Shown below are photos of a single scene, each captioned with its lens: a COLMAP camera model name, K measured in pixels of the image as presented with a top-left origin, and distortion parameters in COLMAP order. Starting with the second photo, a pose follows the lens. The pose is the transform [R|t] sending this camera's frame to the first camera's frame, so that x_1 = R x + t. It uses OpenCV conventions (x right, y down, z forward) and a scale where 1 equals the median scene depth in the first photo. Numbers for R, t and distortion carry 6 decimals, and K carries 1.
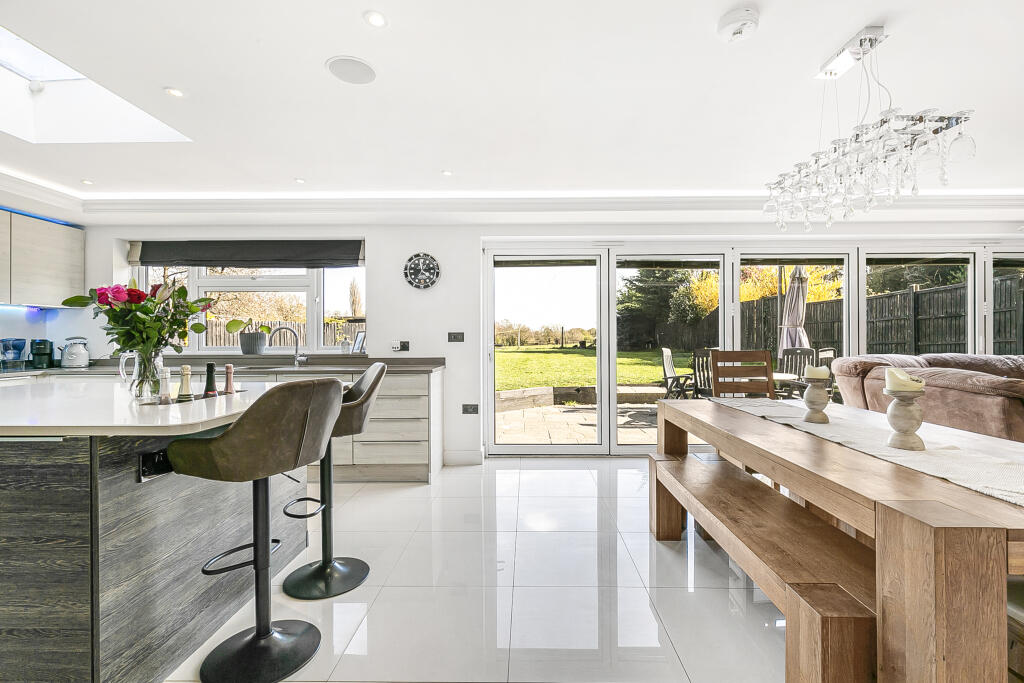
lens RADIAL K [[466.6, 0, 512.3], [0, 466.6, 341.9], [0, 0, 1]] dist [0.002603, 0.000090]
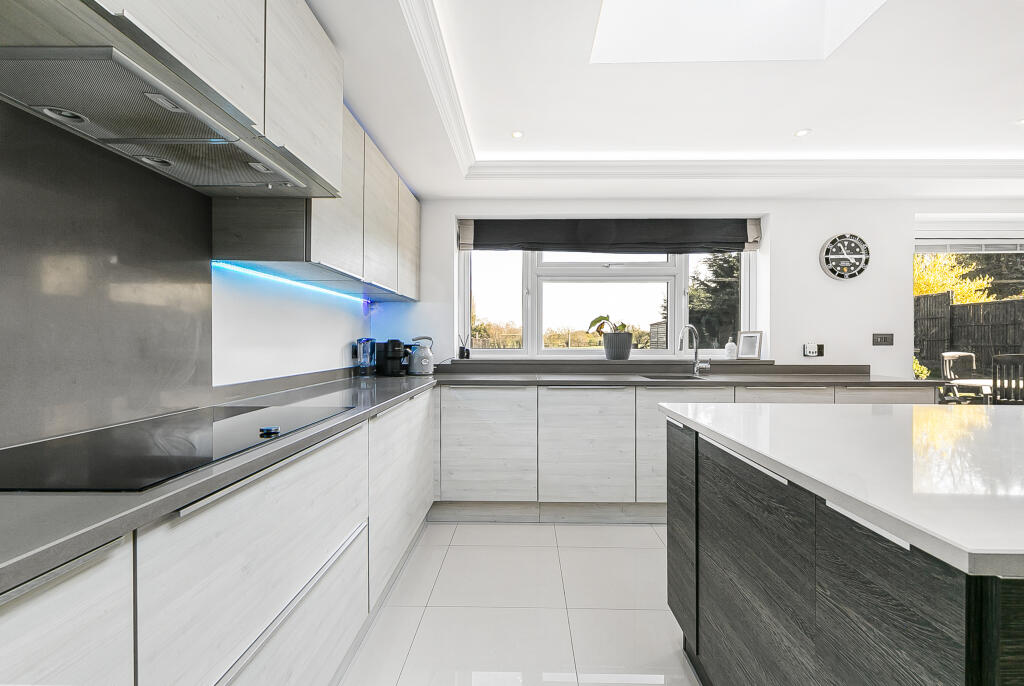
lens RADIAL K [[466.6, 0, 517.1], [0, 466.6, 339.0], [0, 0, 1]] dist [0.002603, 0.000090]
pose [[0.999968, 0.005217, -0.006005, -0.750599], [-0.005303, 0.999884, -0.014289, 0.003716], [0.005930, 0.014321, 0.999880, 0.200562]]
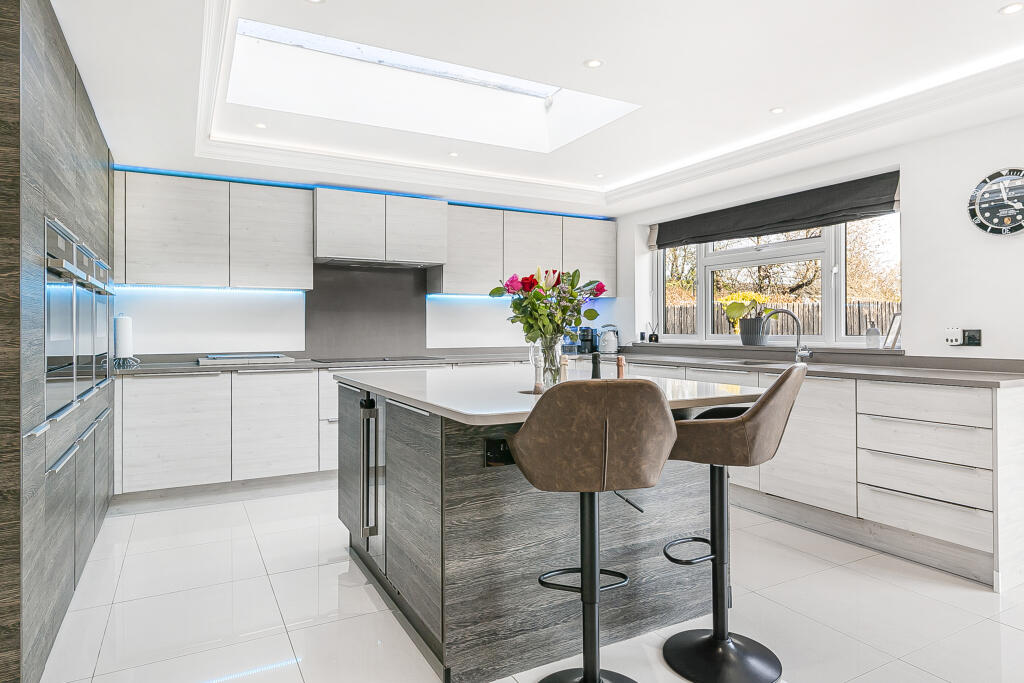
lens RADIAL K [[603.8, 0, 514.0], [0, 603.8, 326.9], [0, 0, 1]] dist [-0.000625, -0.001963]
pose [[0.495272, -0.001084, -0.868737, 0.136543], [-0.002619, 0.999993, -0.002741, -0.000821], [0.868734, 0.003632, 0.495266, 0.143789]]
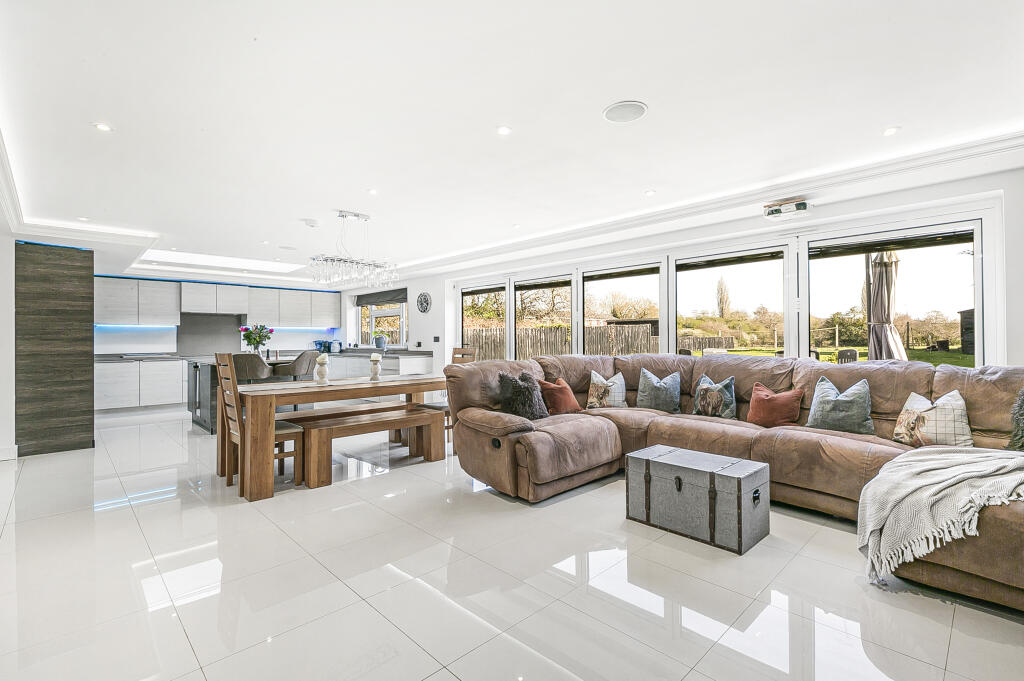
lens RADIAL K [[466.6, 0, 512.8], [0, 466.6, 335.5], [0, 0, 1]] dist [0.002603, 0.000090]
pose [[0.706964, -0.009339, -0.707188, 1.313660], [0.000321, 0.999917, -0.012883, -0.002005], [0.707249, 0.008880, 0.706908, -0.020089]]
